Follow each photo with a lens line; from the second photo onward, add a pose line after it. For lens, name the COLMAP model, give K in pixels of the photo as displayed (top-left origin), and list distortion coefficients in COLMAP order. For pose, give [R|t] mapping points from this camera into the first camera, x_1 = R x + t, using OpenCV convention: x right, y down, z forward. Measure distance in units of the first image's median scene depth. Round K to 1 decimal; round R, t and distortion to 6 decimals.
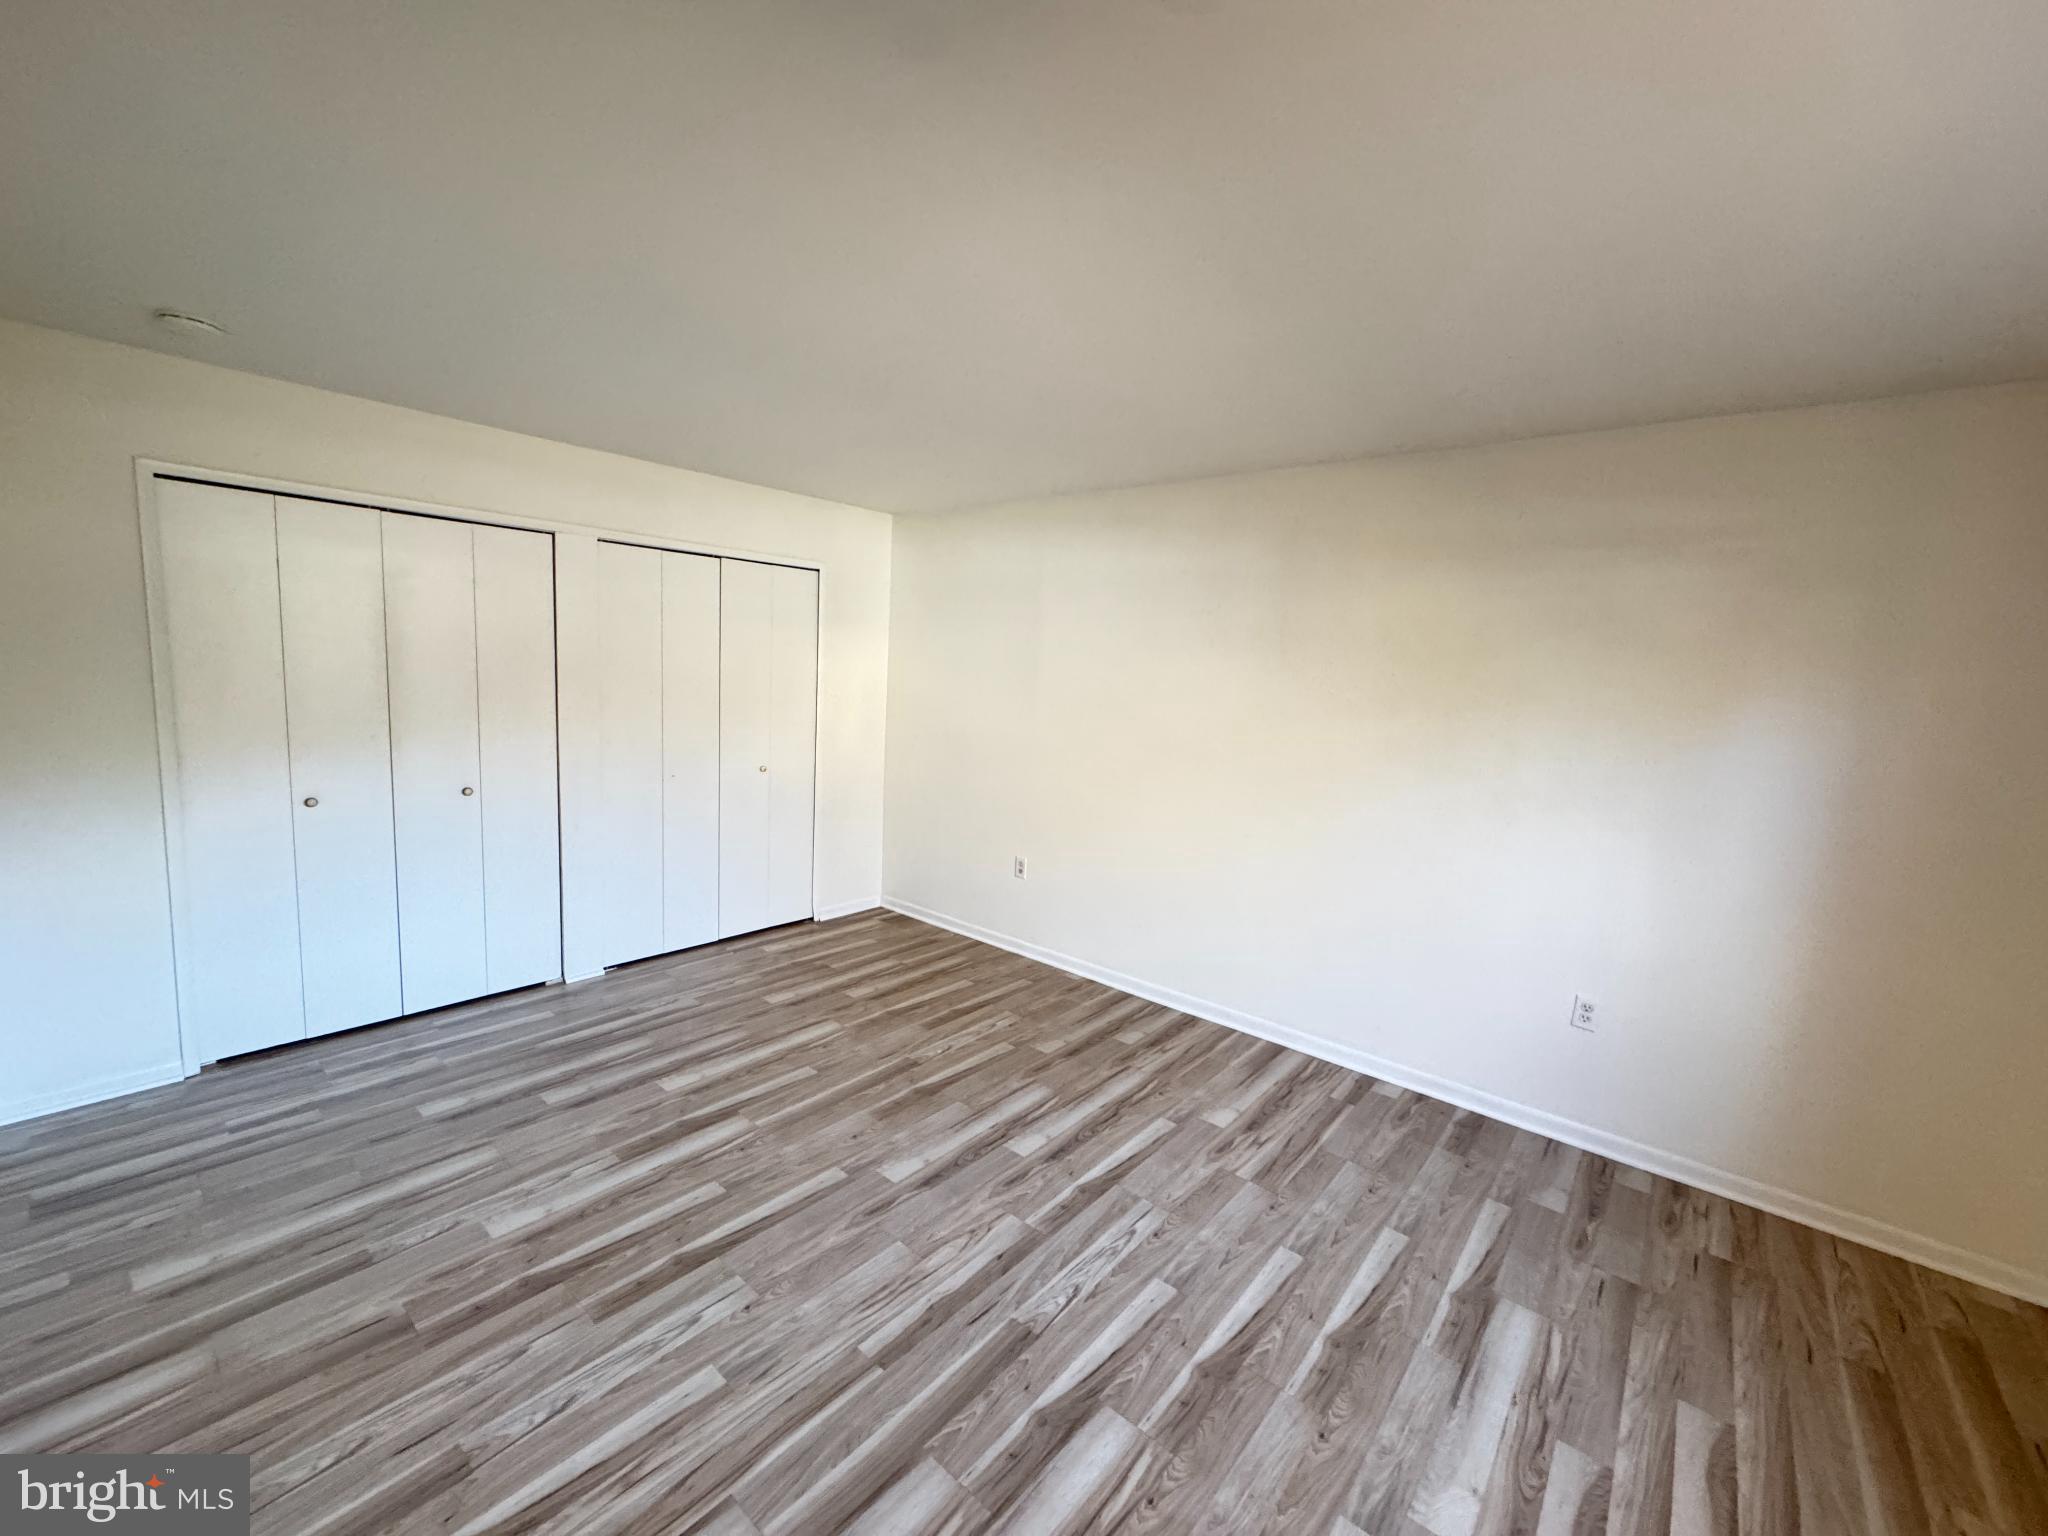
lens RADIAL K [[818.6, 0, 1009.1], [0, 818.6, 758.8], [0, 0, 1]] dist [-0.003649, 0.000460]
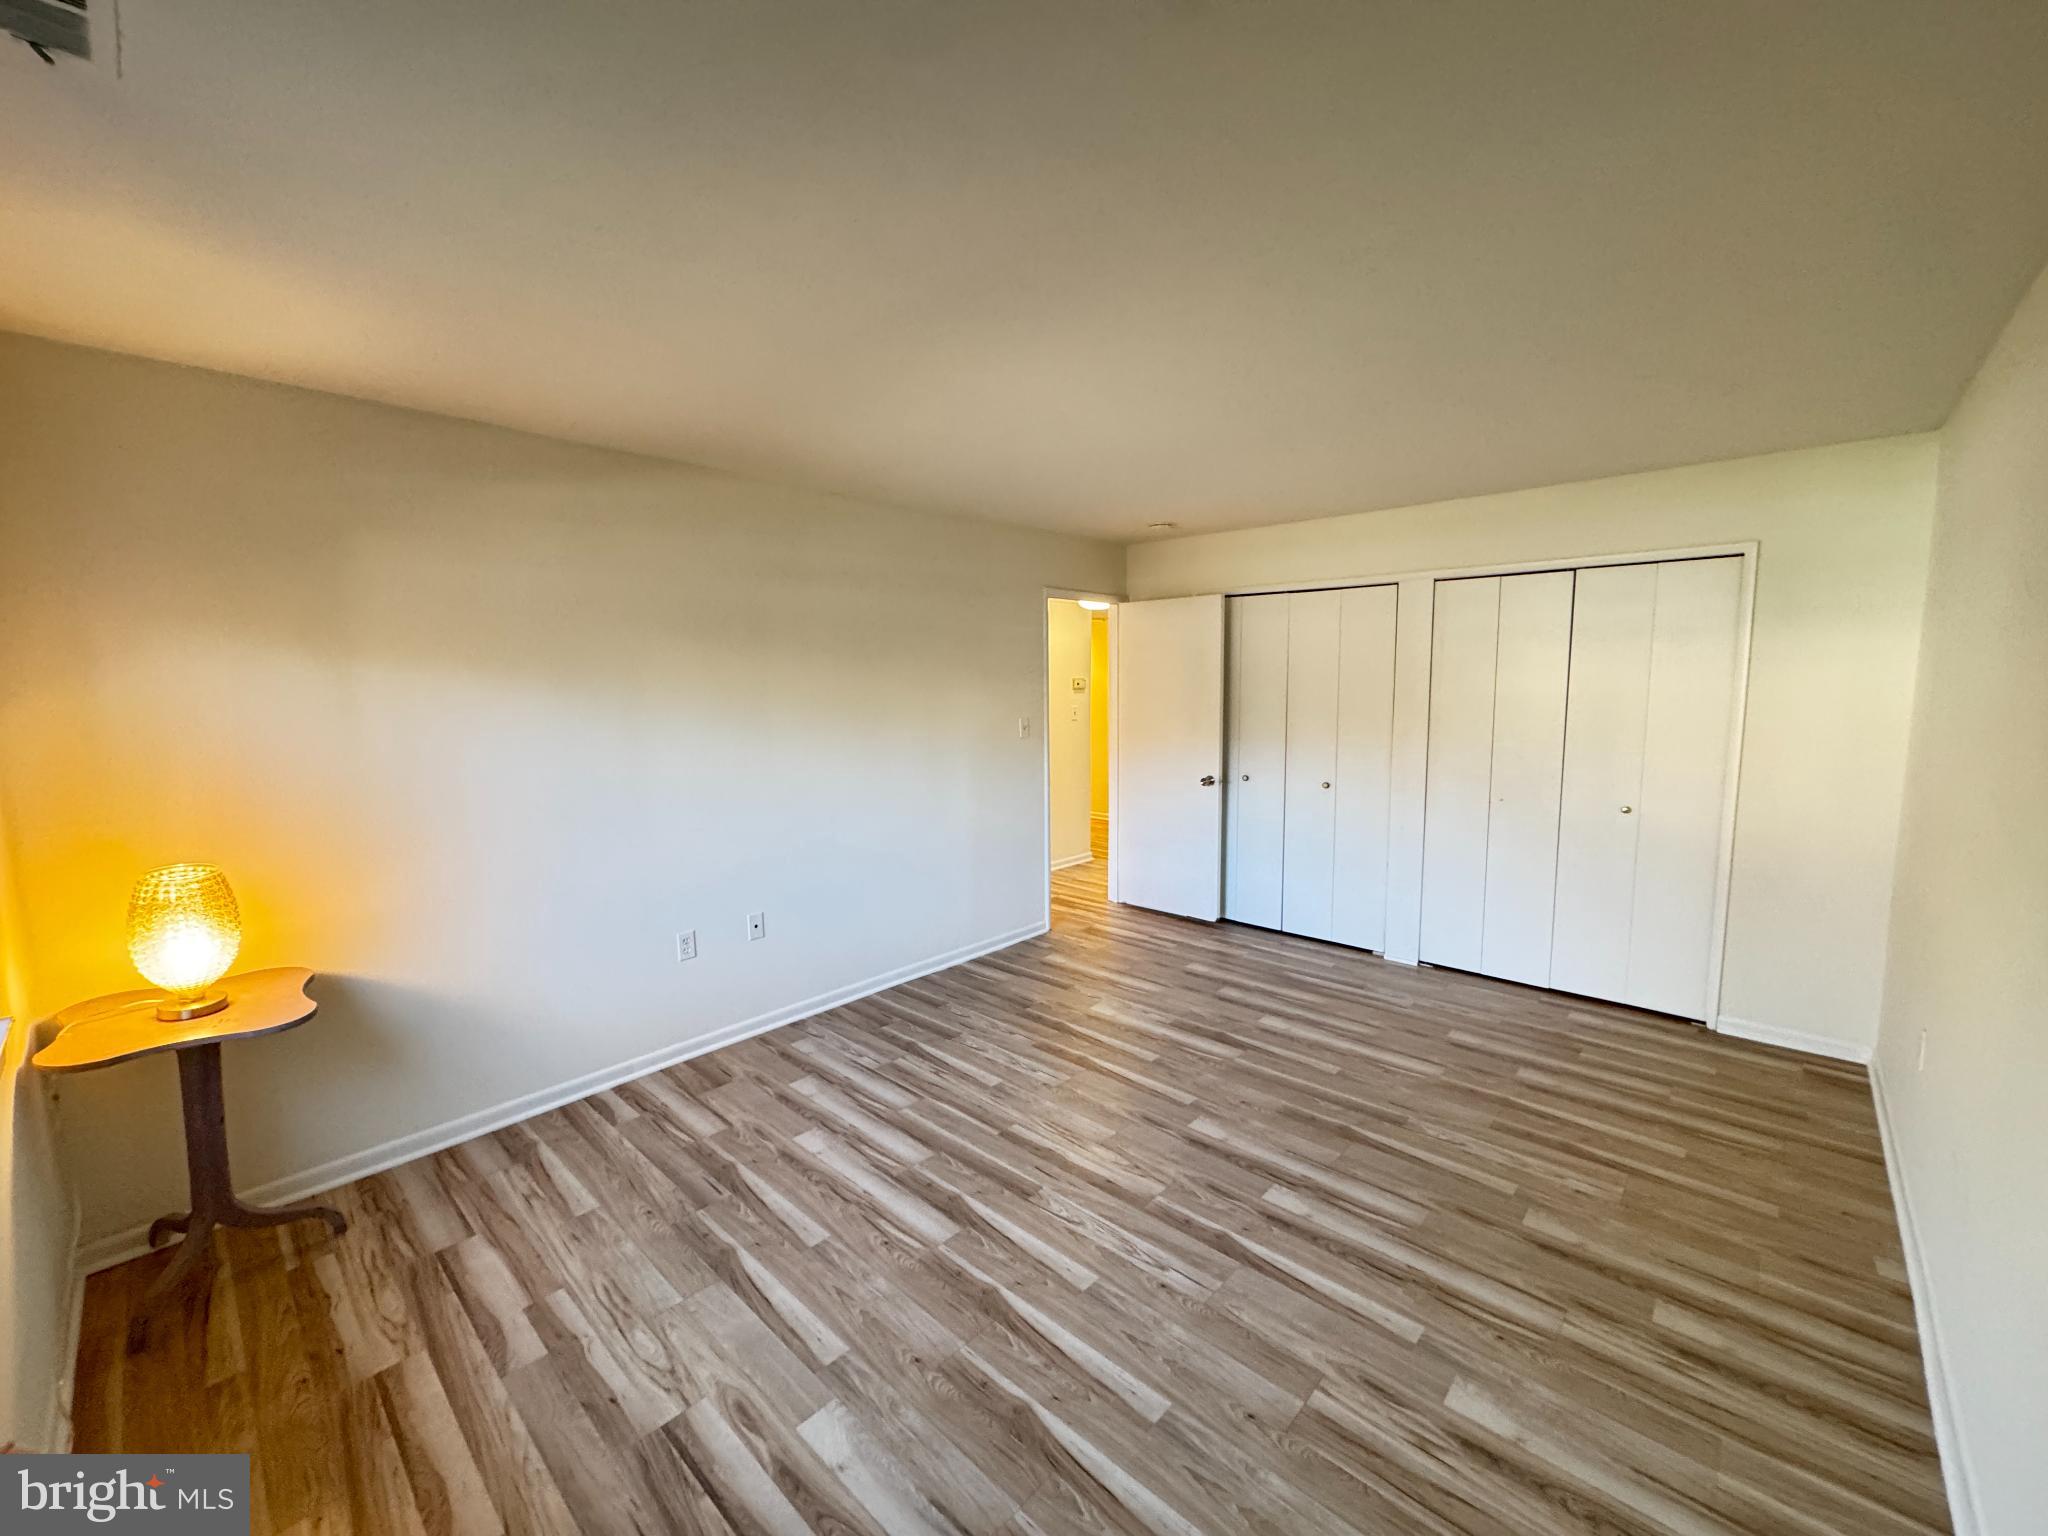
lens RADIAL K [[818.6, 0, 1036.8], [0, 818.6, 762.0], [0, 0, 1]] dist [-0.003649, 0.000460]
pose [[-0.029044, 0.053939, -0.998122, 0.952409], [-0.108523, 0.992470, 0.056792, -0.031853], [0.993670, 0.109969, -0.022972, 0.729868]]
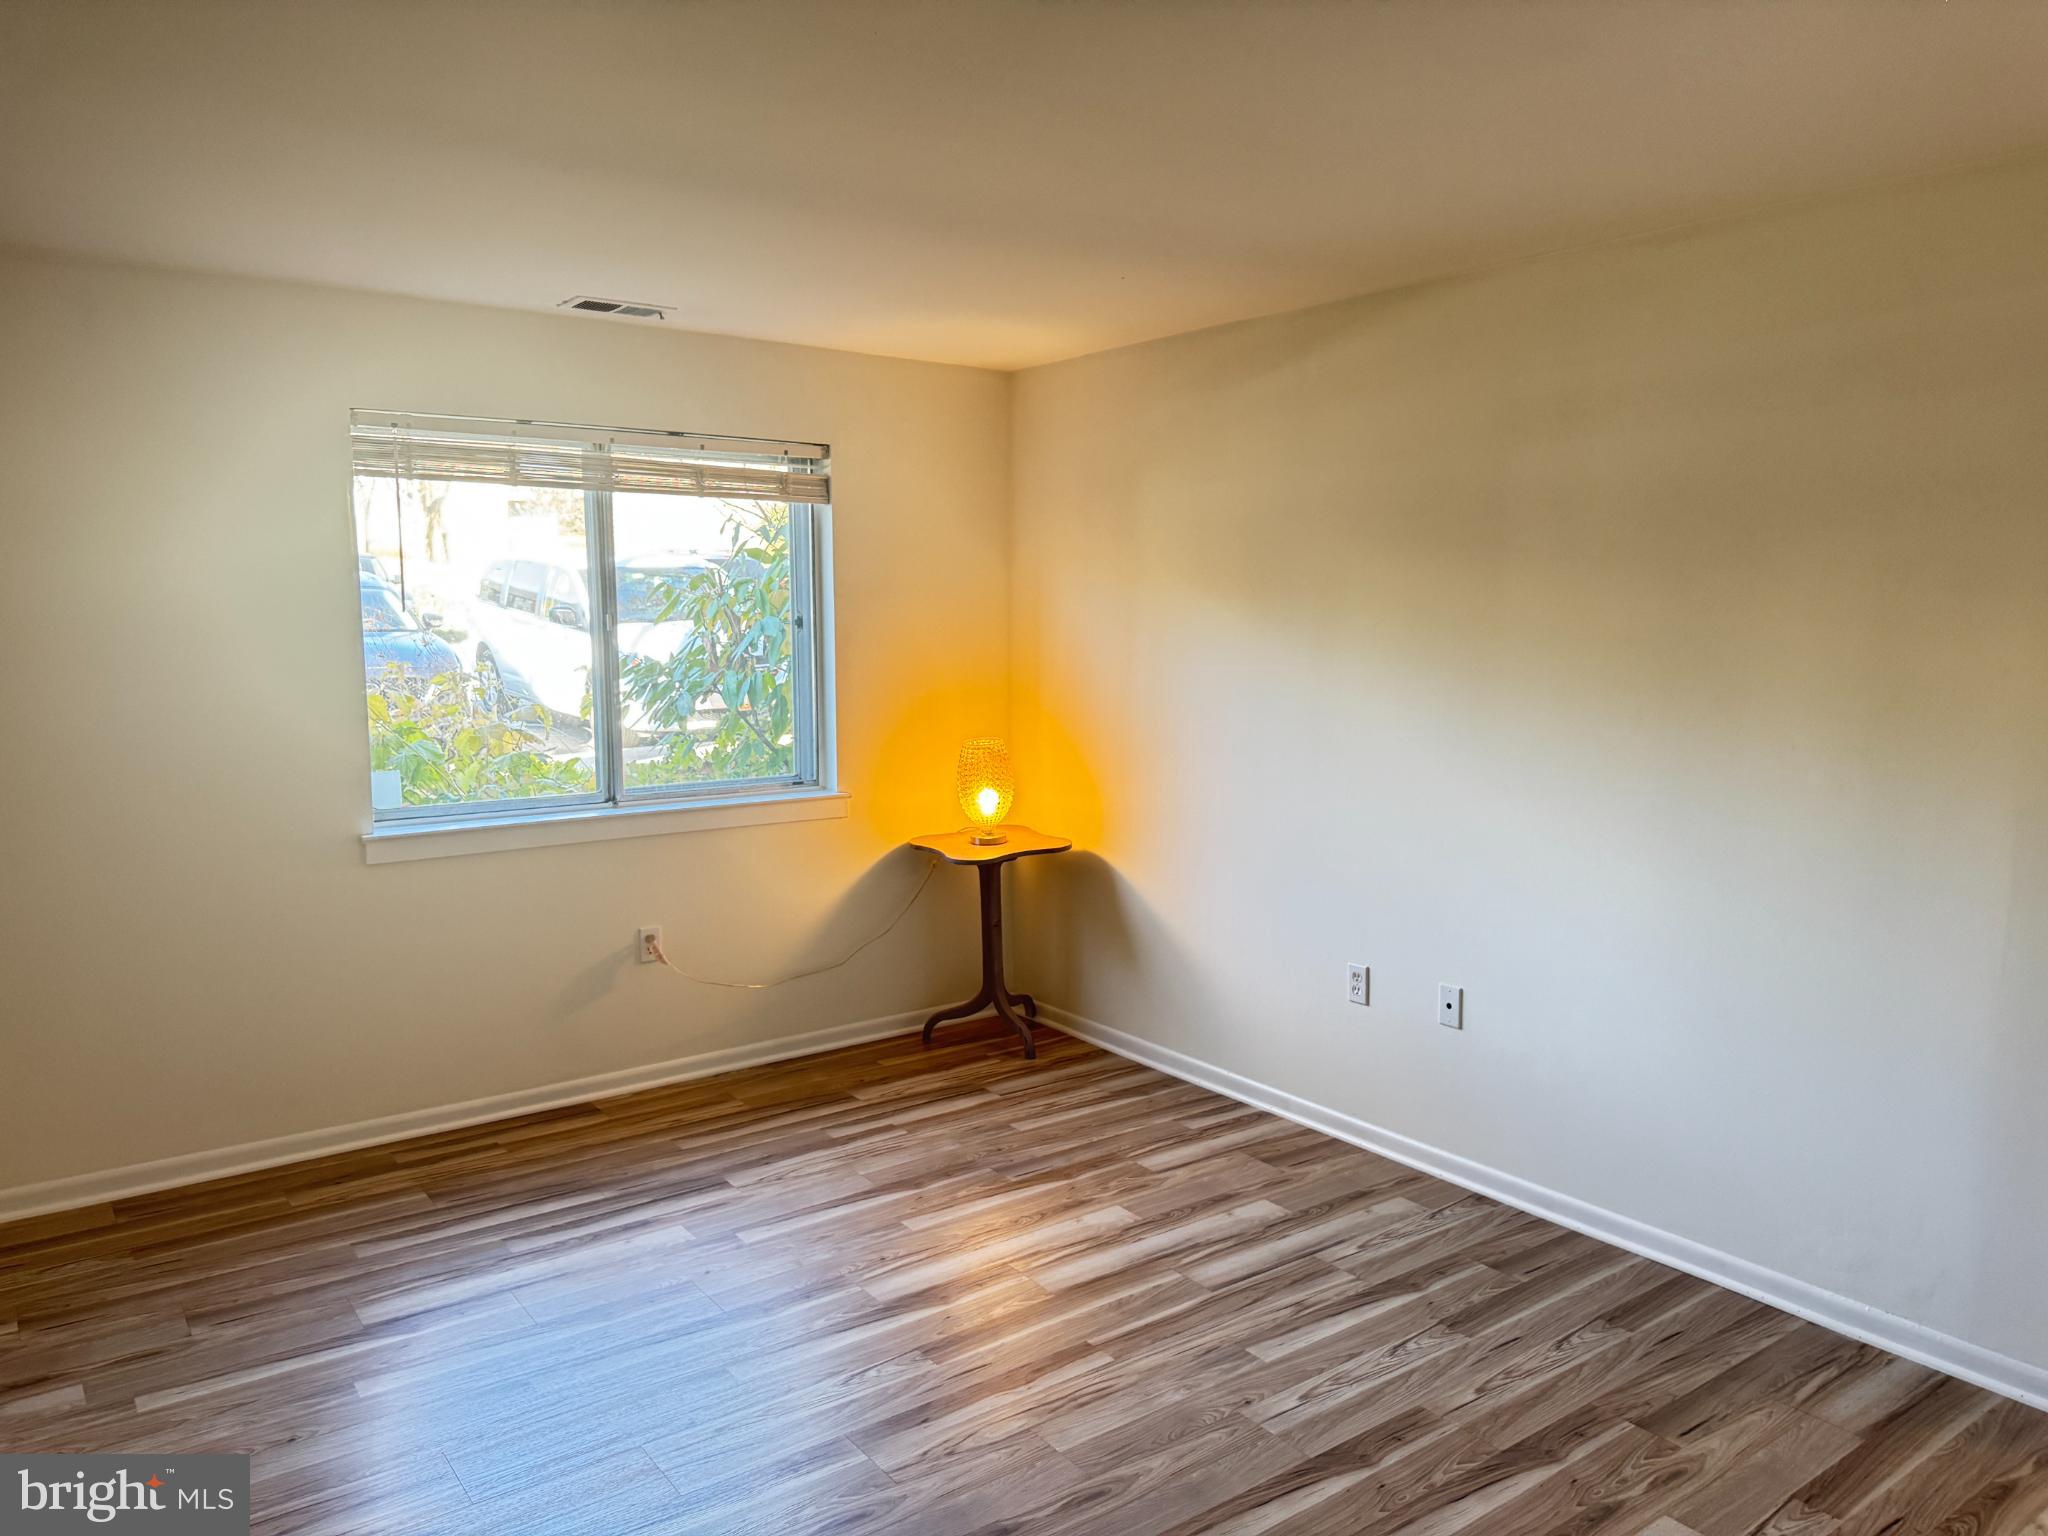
lens RADIAL K [[1444.3, 0, 1002.2], [0, 1444.3, 784.3], [0, 0, 1]] dist [0.040570, -0.052140]
pose [[-0.971556, -0.078383, 0.223463, -0.274964], [-0.020373, 0.967800, 0.250894, -0.227808], [-0.235933, 0.239205, -0.941869, 1.760310]]
